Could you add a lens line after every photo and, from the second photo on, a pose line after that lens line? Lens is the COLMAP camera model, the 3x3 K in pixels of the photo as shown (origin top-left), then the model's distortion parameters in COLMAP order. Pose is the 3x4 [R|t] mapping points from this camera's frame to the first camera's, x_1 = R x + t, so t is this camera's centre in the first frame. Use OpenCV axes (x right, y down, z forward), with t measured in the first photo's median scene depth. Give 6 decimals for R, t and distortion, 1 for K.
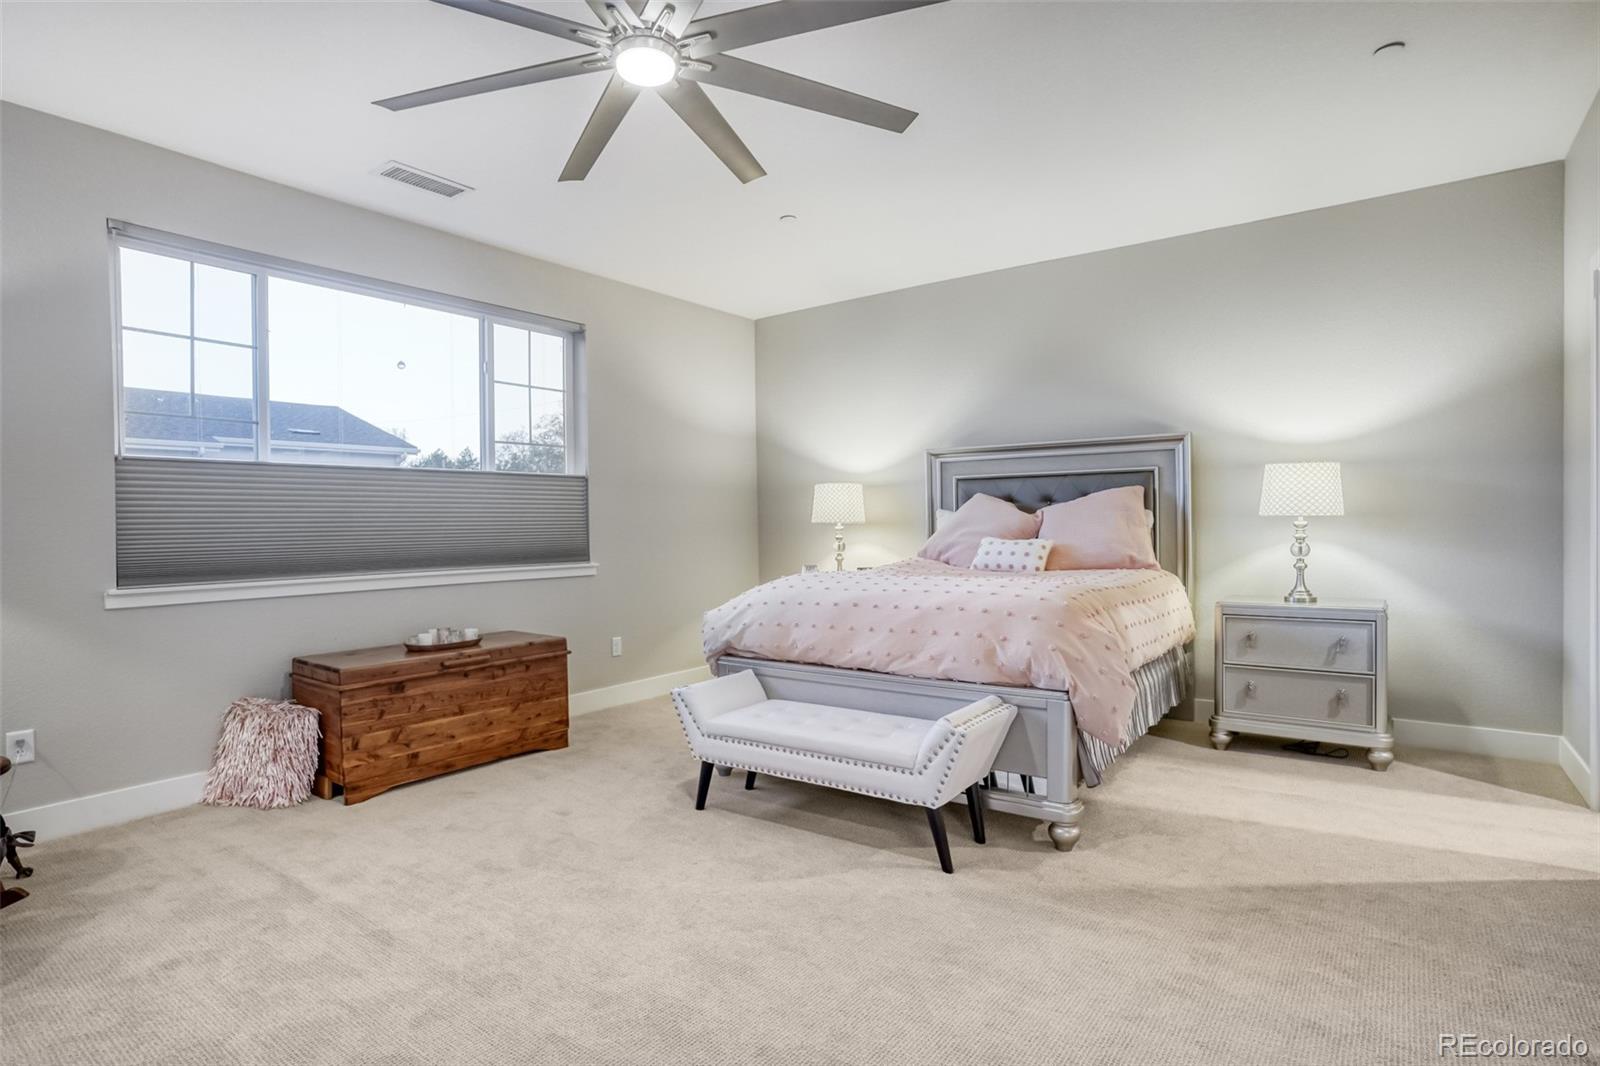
lens RADIAL K [[830.4, 0, 804.2], [0, 830.4, 533.0], [0, 0, 1]] dist [-0.055701, 0.025761]
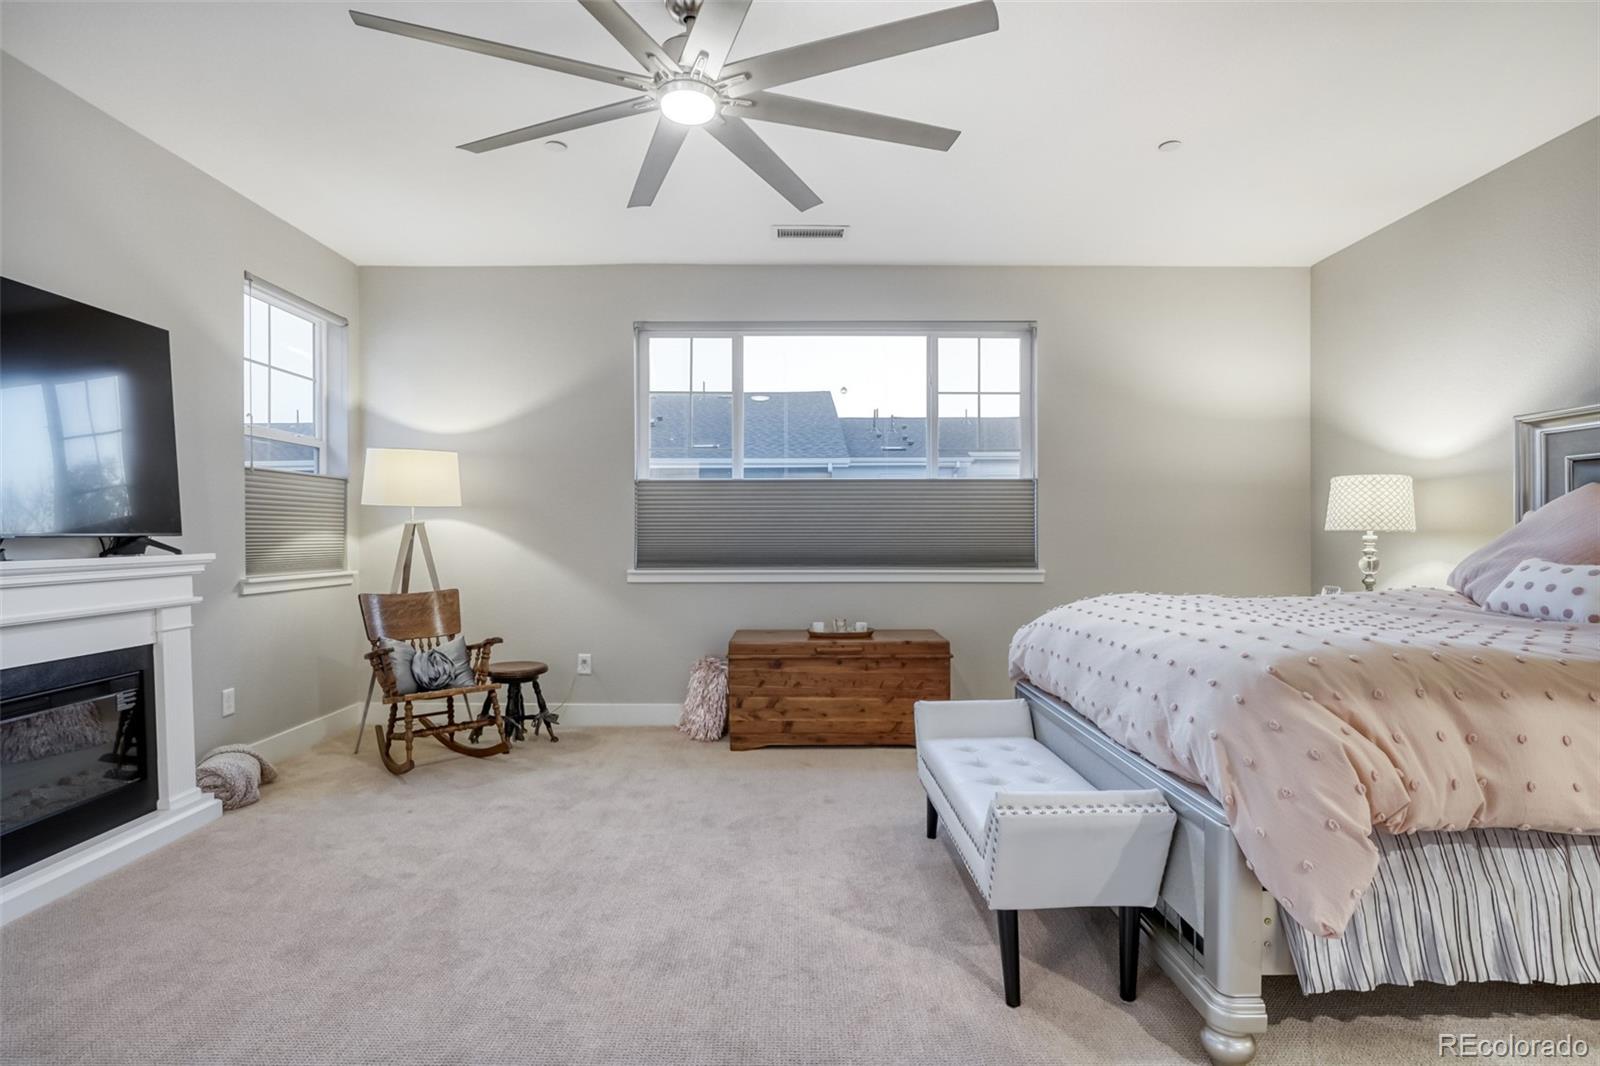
lens RADIAL K [[830.4, 0, 806.7], [0, 830.4, 531.0], [0, 0, 1]] dist [-0.055701, 0.025761]
pose [[0.588191, 0.013013, -0.808618, 0.462693], [-0.016532, 0.999855, 0.004065, -0.010154], [0.808553, 0.010977, 0.588320, 0.289955]]
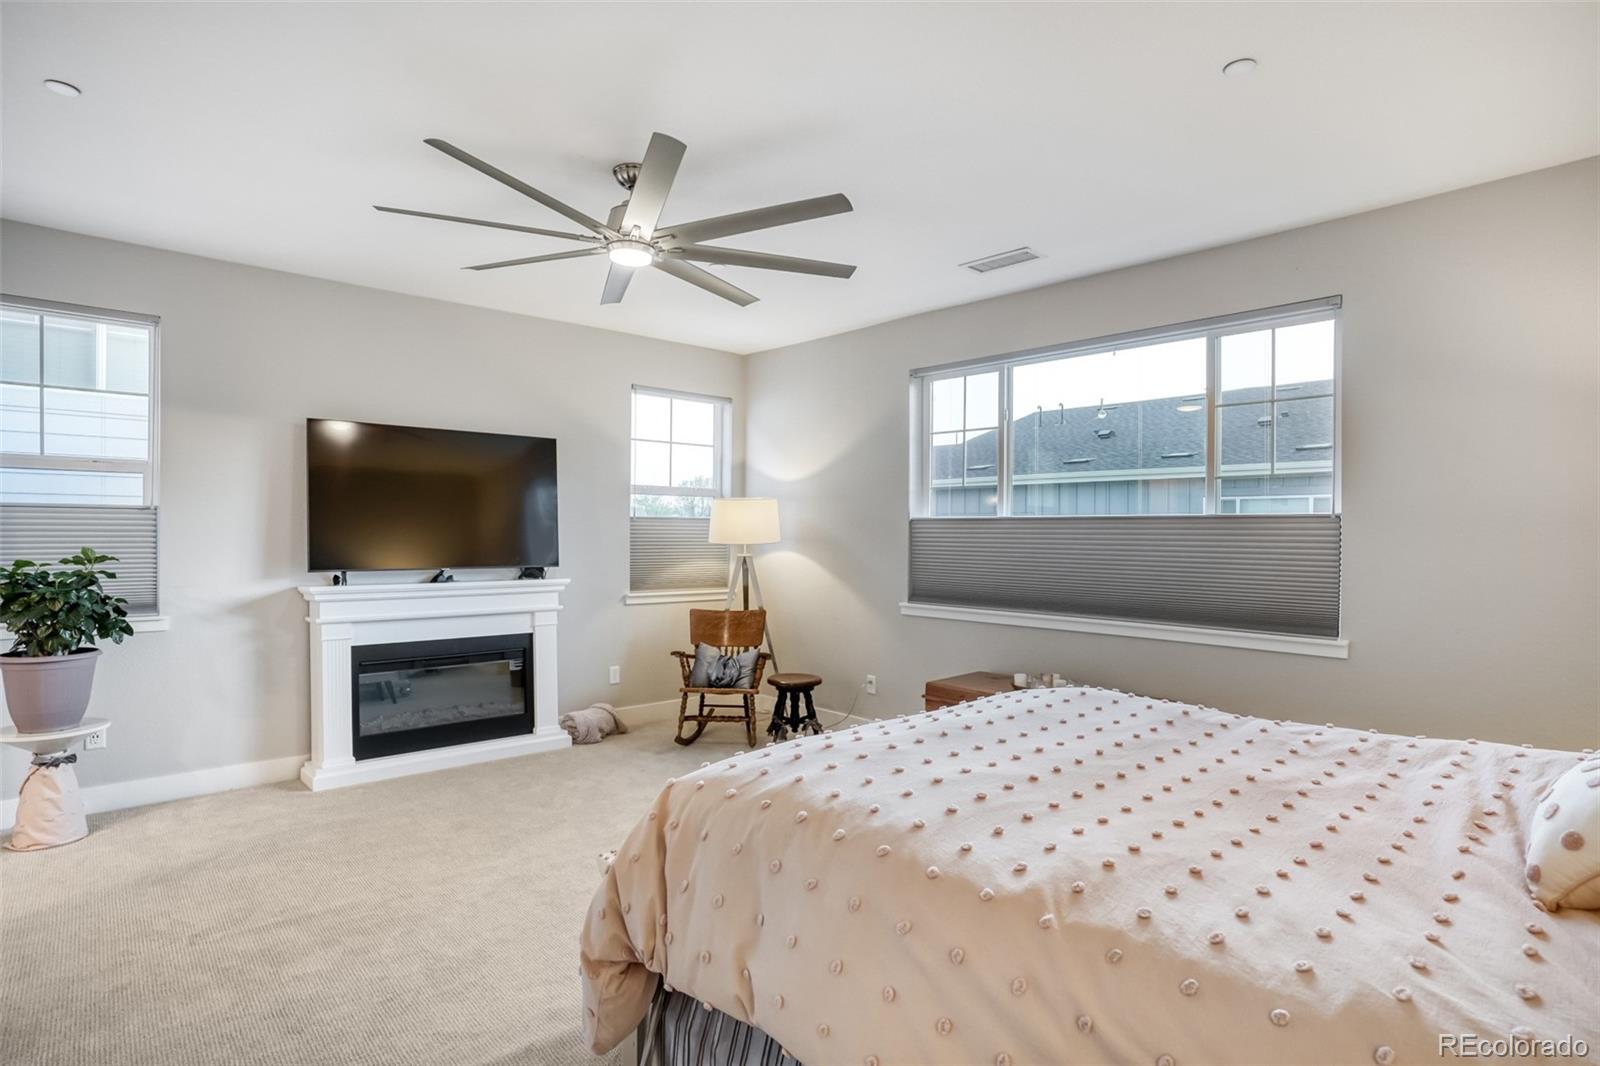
lens RADIAL K [[830.4, 0, 775.9], [0, 830.4, 551.8], [0, 0, 1]] dist [-0.055701, 0.025761]
pose [[-0.231862, 0.031719, -0.972231, 0.644301], [-0.015805, 0.999213, 0.036368, -0.070043], [0.972620, 0.023799, -0.231178, 0.911212]]
